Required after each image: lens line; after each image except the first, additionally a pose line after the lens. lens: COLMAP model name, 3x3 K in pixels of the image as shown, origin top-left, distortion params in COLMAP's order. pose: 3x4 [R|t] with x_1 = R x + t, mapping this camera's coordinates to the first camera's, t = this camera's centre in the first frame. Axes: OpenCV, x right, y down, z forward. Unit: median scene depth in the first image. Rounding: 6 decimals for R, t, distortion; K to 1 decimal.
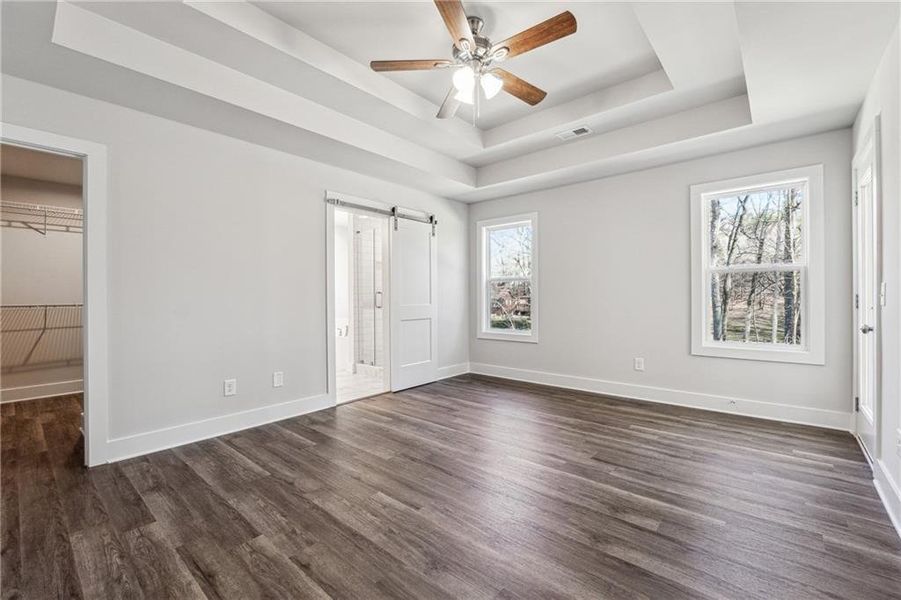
lens RADIAL K [[384.0, 0, 452.4], [0, 384.0, 299.2], [0, 0, 1]] dist [-0.010664, 0.000050]
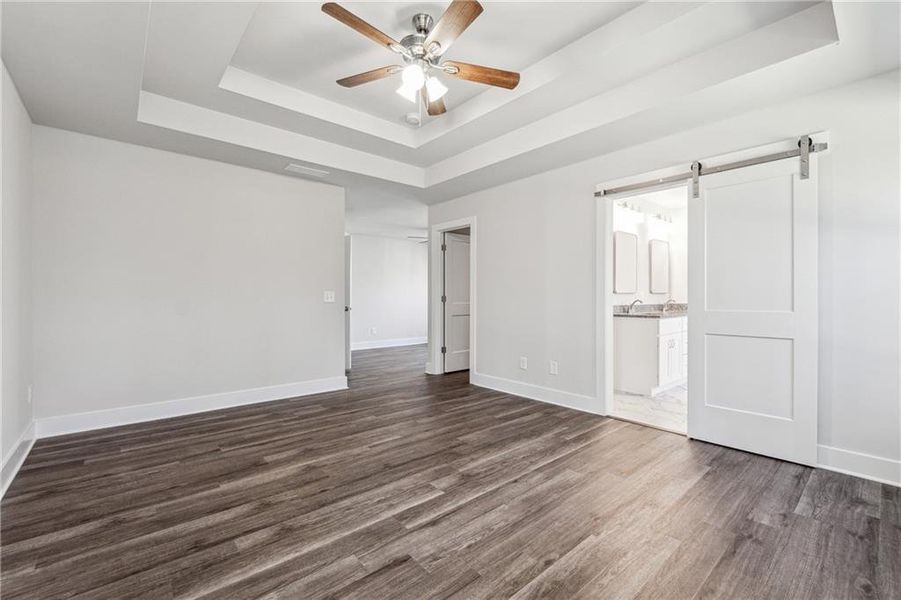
lens RADIAL K [[384.0, 0, 455.6], [0, 384.0, 296.4], [0, 0, 1]] dist [-0.010664, 0.000050]
pose [[-0.137588, 0.004543, -0.990479, 0.991058], [-0.009470, 0.999938, 0.005901, -0.013617], [0.990444, 0.010192, -0.137536, 1.184056]]
